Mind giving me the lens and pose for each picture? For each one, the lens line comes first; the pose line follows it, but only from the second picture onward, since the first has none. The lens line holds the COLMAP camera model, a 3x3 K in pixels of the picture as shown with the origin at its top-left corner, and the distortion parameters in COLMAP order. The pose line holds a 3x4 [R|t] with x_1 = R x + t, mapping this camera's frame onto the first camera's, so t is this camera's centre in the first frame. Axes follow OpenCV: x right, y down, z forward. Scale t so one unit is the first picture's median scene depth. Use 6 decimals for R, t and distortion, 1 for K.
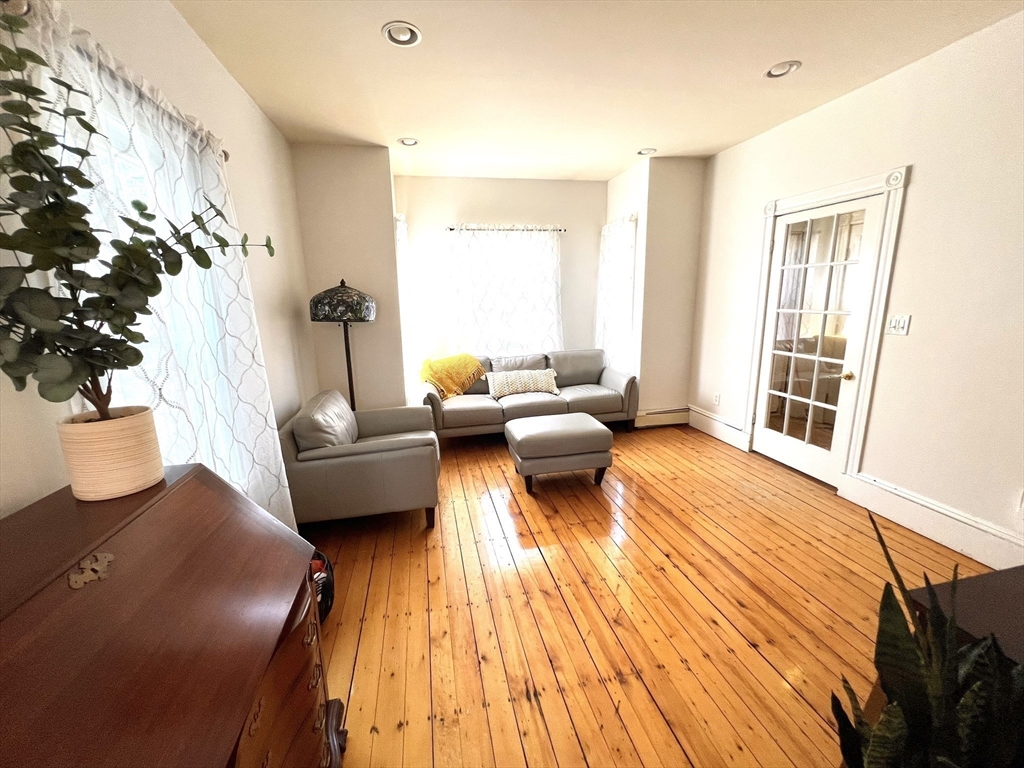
lens RADIAL K [[411.1, 0, 512.0], [0, 411.1, 383.6], [0, 0, 1]] dist [-0.001281, -0.000443]
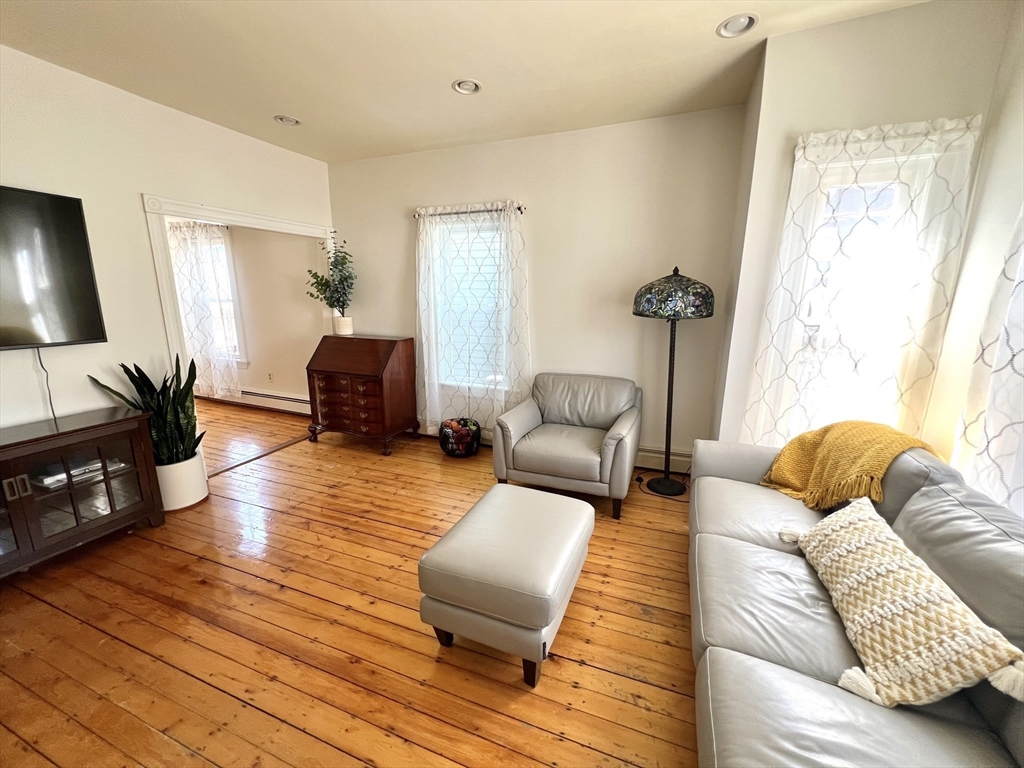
lens RADIAL K [[411.1, 0, 512.0], [0, 411.1, 386.0], [0, 0, 1]] dist [-0.001281, -0.000443]
pose [[-0.559665, 0.199273, -0.804404, 0.813293], [-0.158526, 0.926992, 0.339936, -0.408518], [0.813416, 0.317769, -0.487214, 1.897108]]
